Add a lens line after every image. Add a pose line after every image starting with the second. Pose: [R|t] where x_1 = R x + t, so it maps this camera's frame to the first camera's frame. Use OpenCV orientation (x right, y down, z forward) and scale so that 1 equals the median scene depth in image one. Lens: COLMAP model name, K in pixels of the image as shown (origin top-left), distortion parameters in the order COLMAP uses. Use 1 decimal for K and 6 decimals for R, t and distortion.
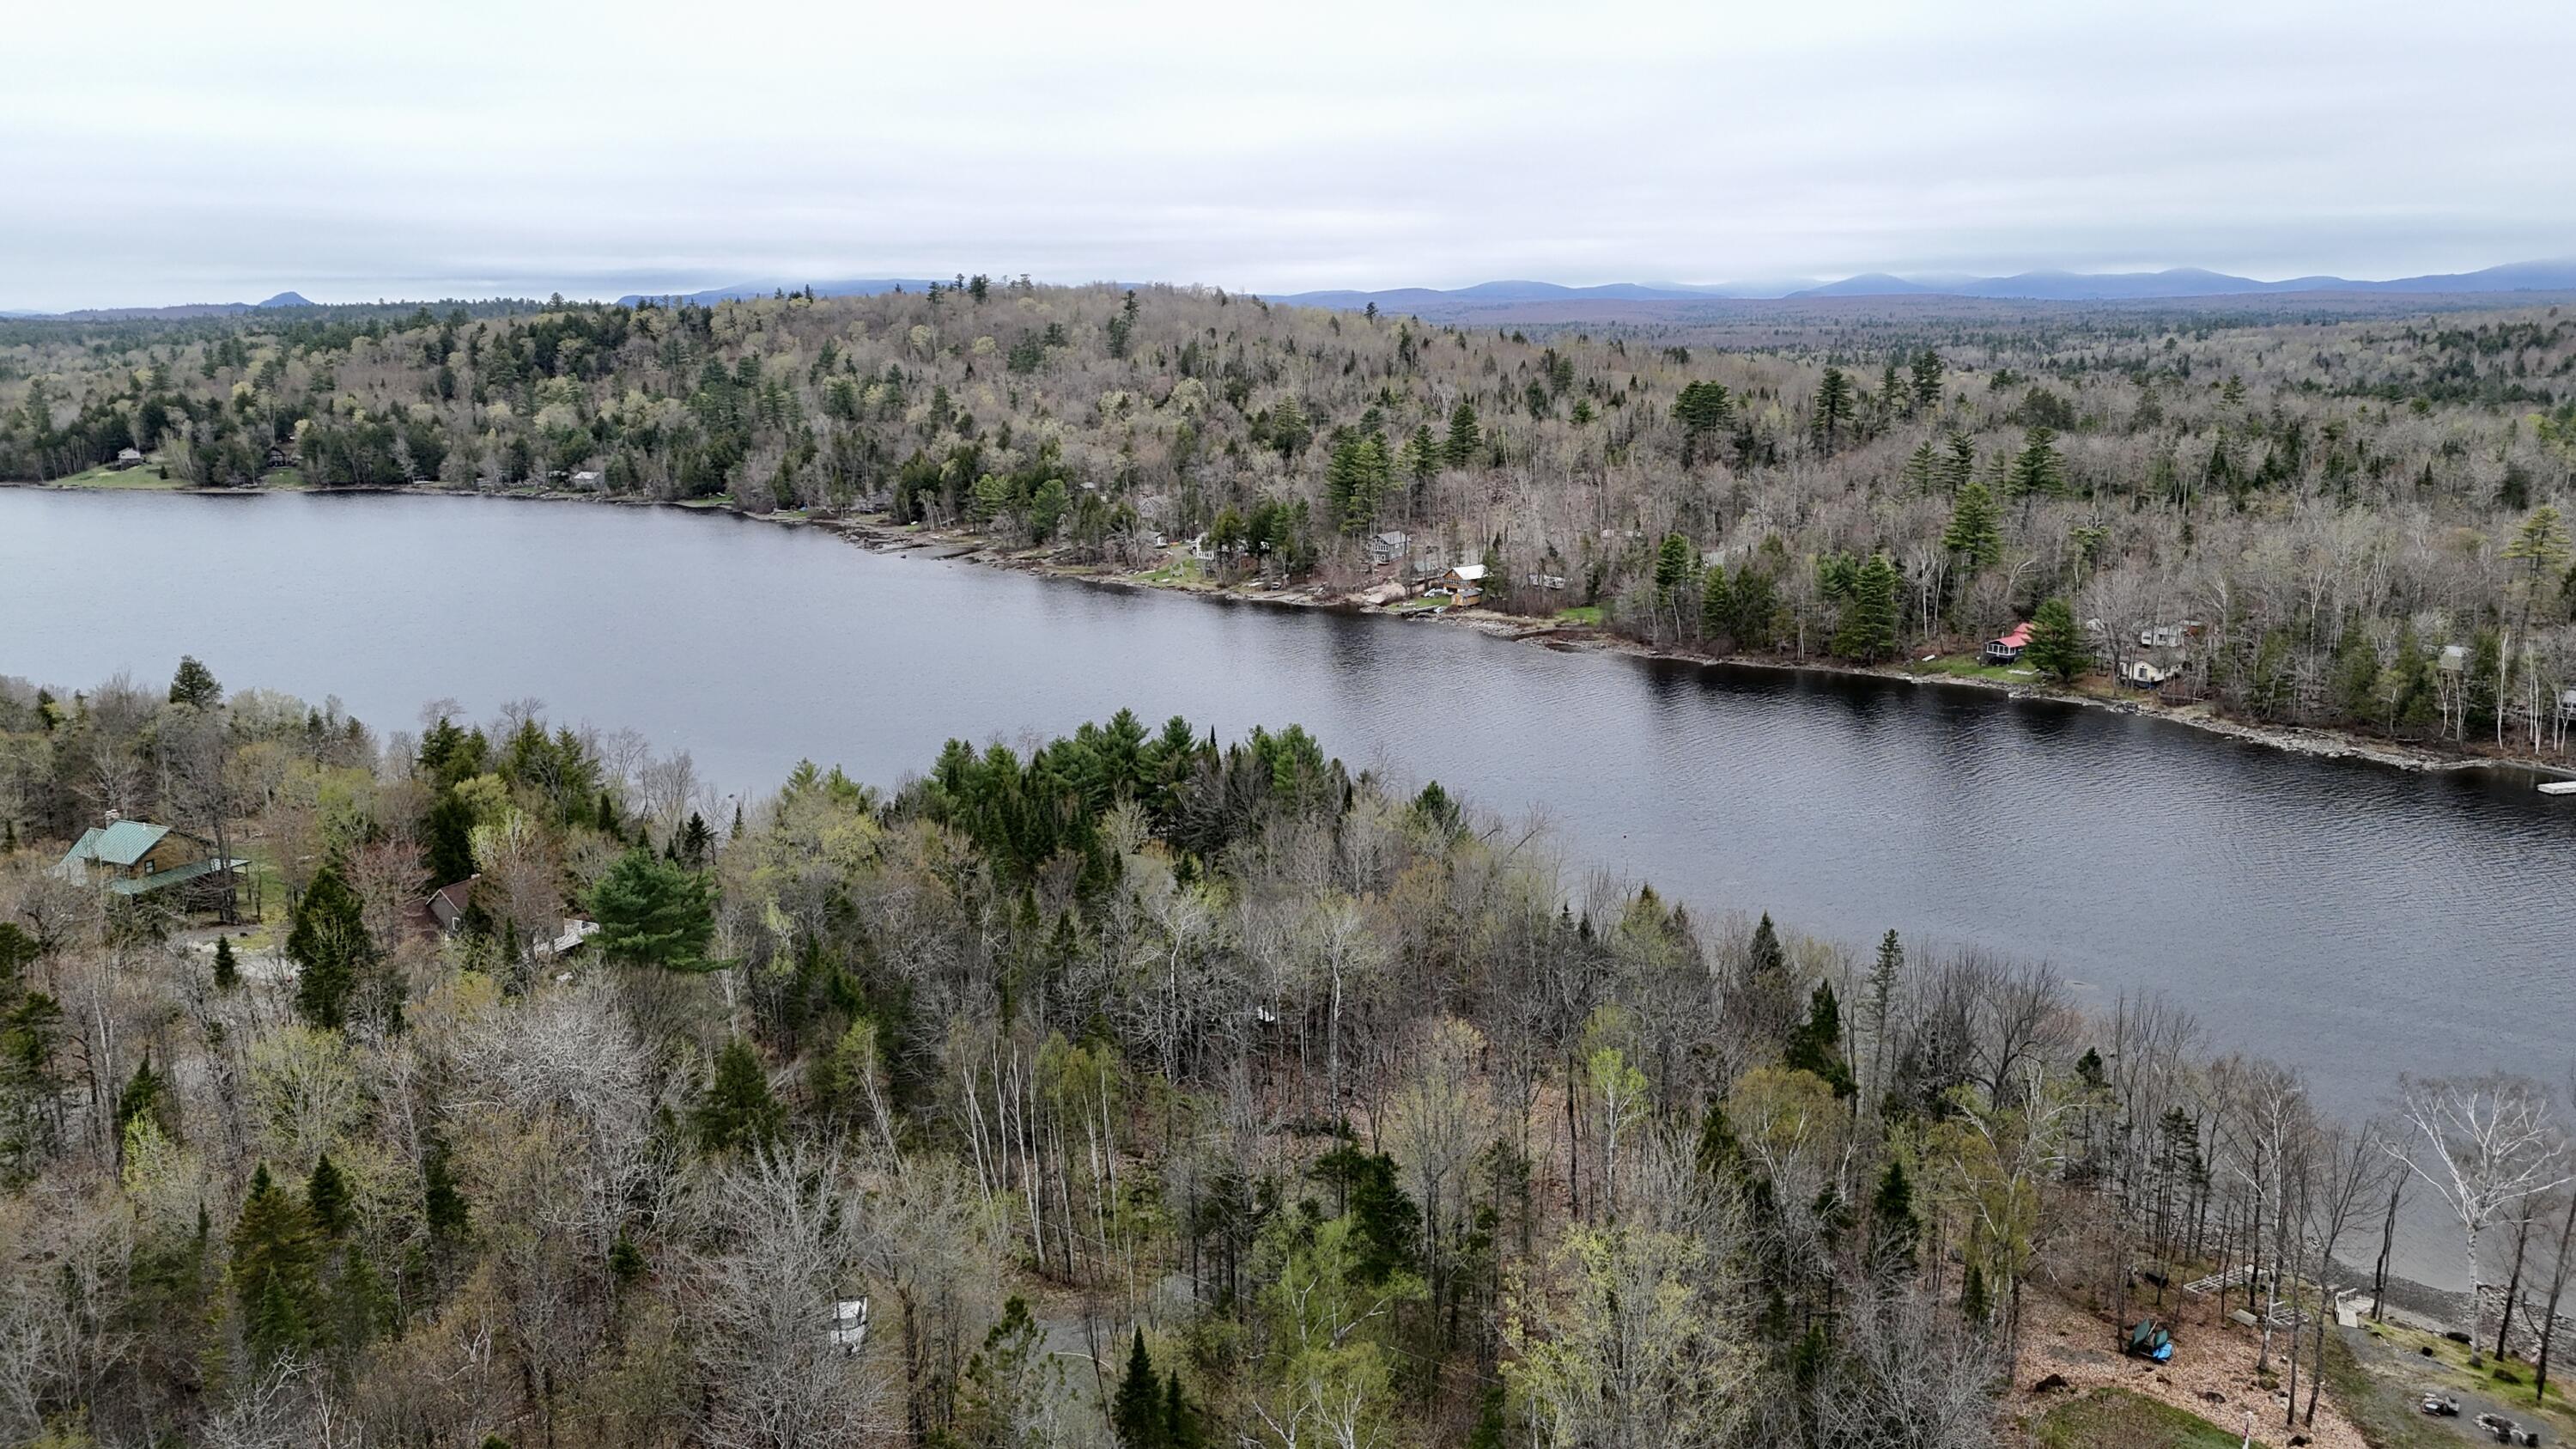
lens RADIAL K [[1884.1, 0, 1303.1], [0, 1884.1, 727.5], [0, 0, 1]] dist [0.097142, -0.107095]
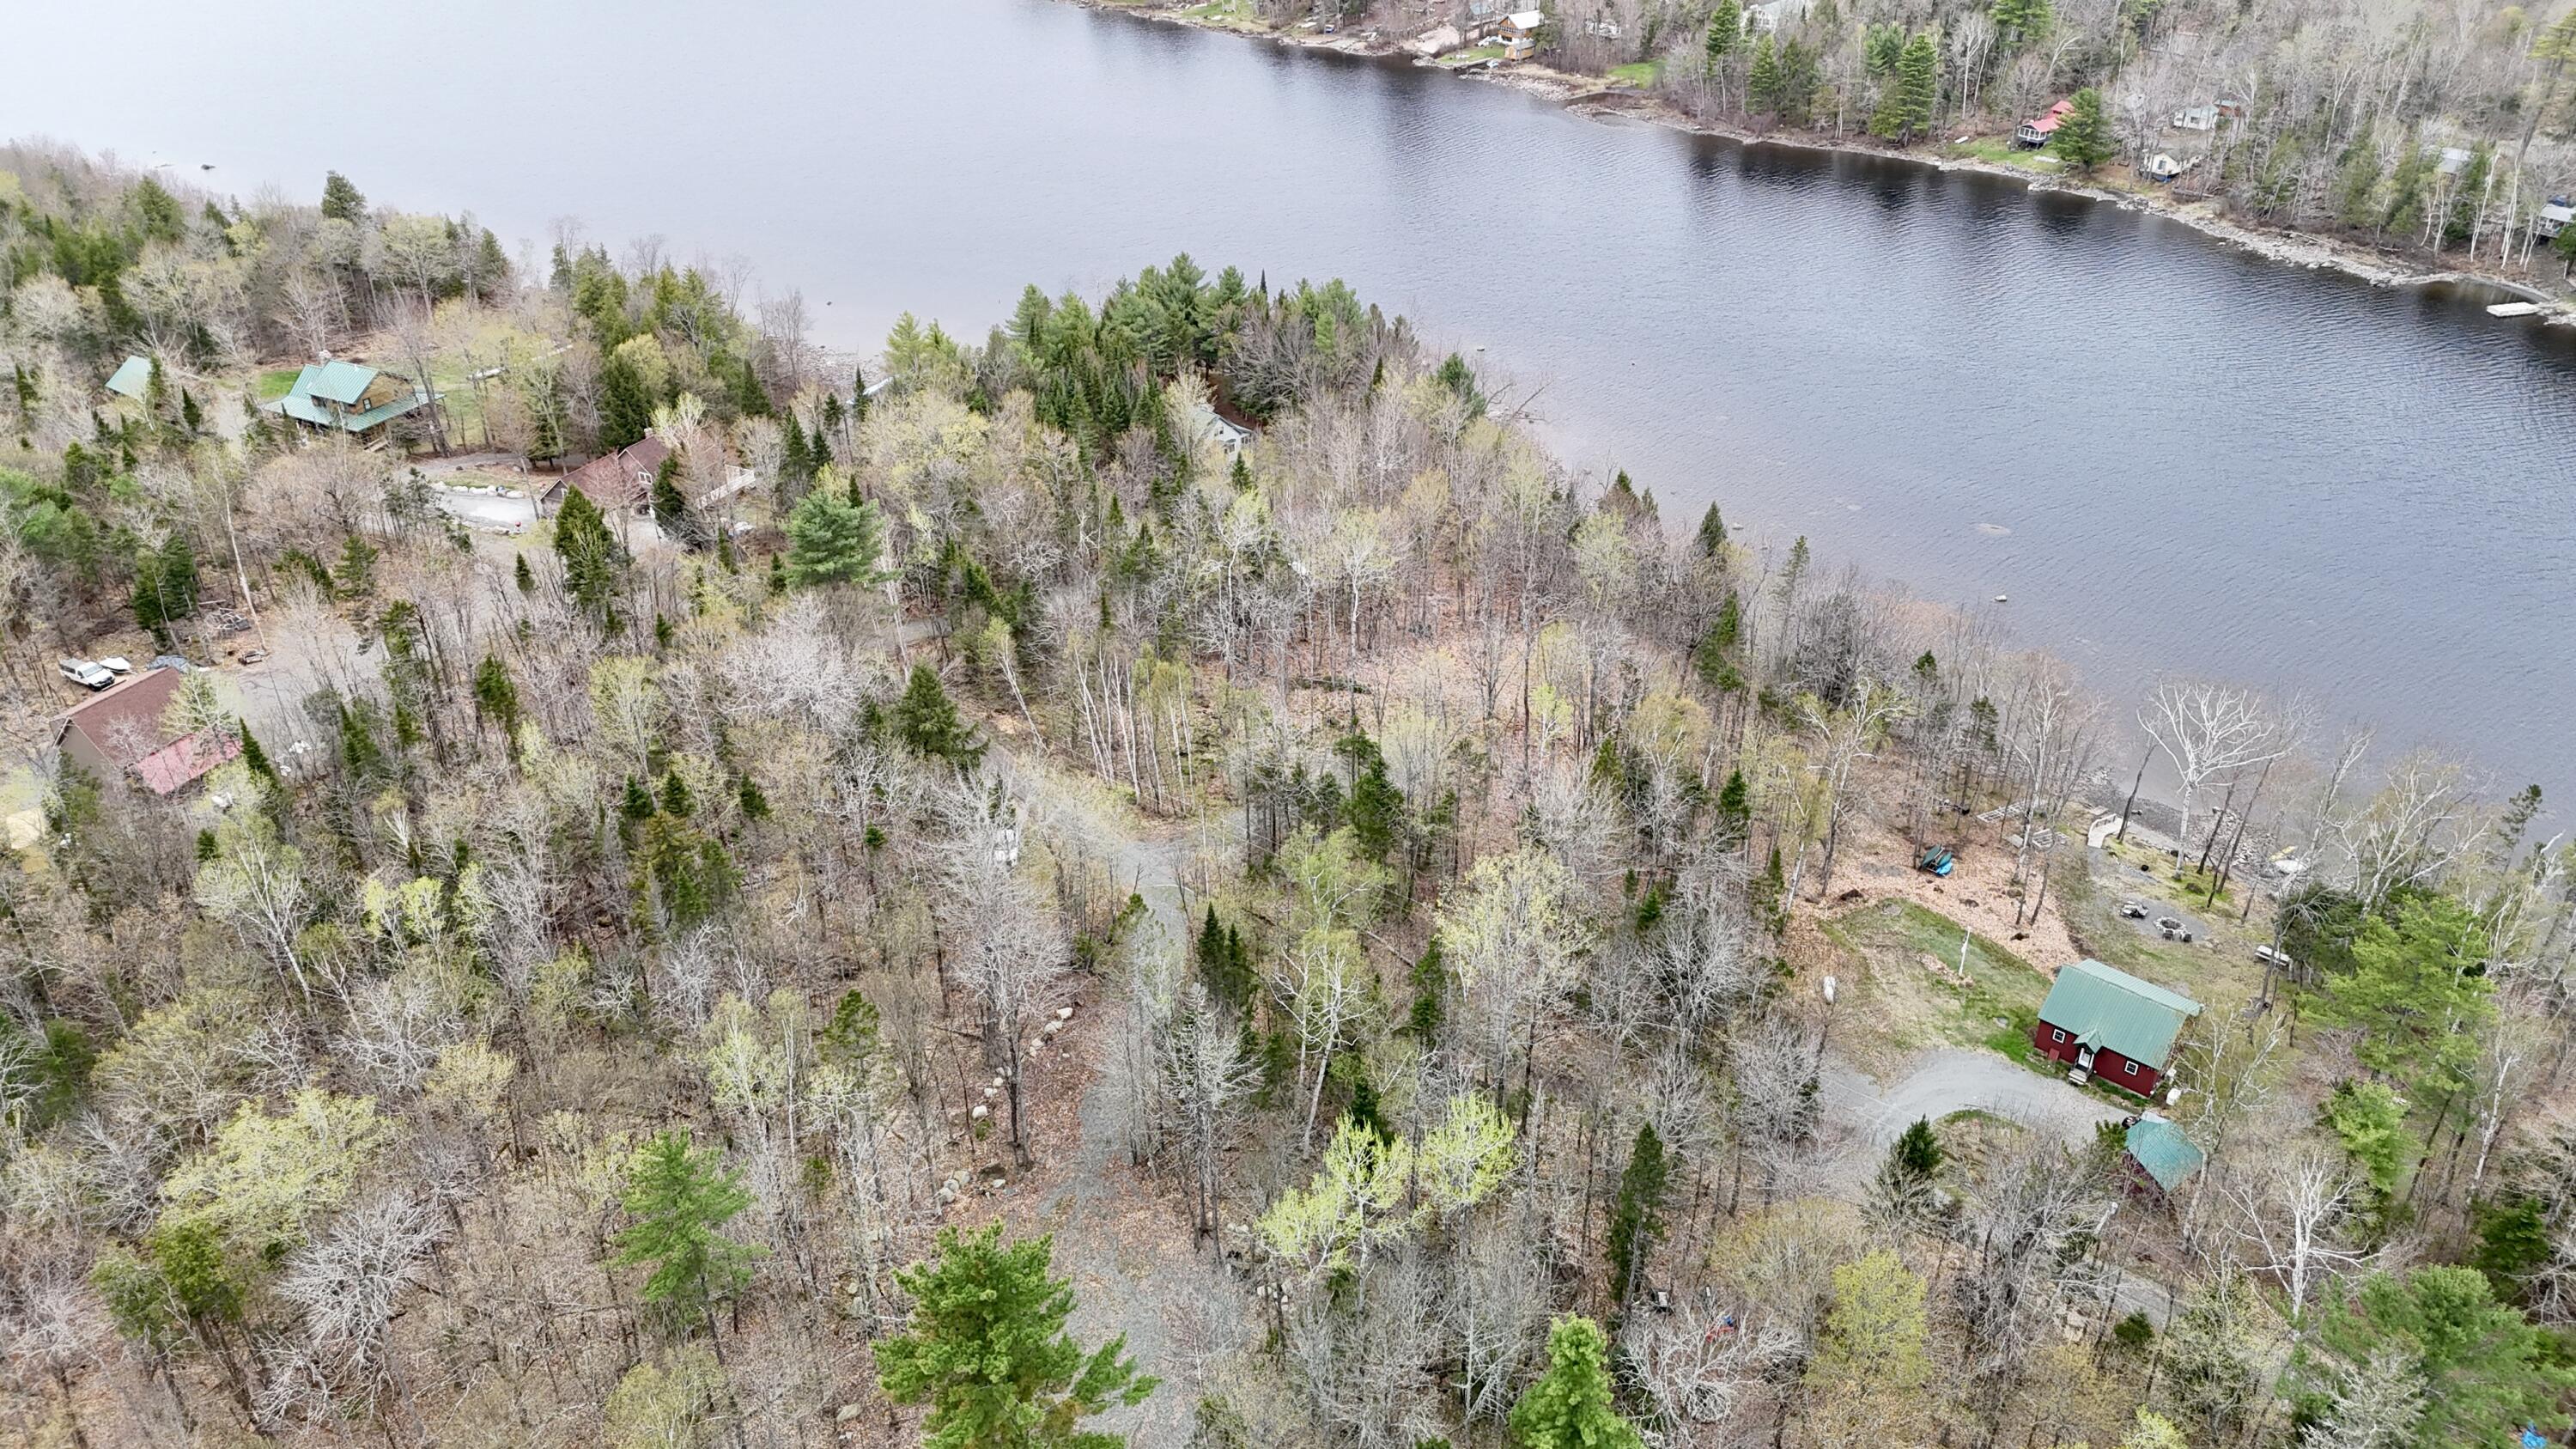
lens RADIAL K [[1884.1, 0, 1303.1], [0, 1884.1, 727.5], [0, 0, 1]] dist [0.097142, -0.107095]
pose [[0.999517, 0.014087, -0.027705, 0.008846], [-0.004439, 0.946948, 0.321357, -0.090232], [0.030762, -0.321078, 0.946553, -0.121097]]
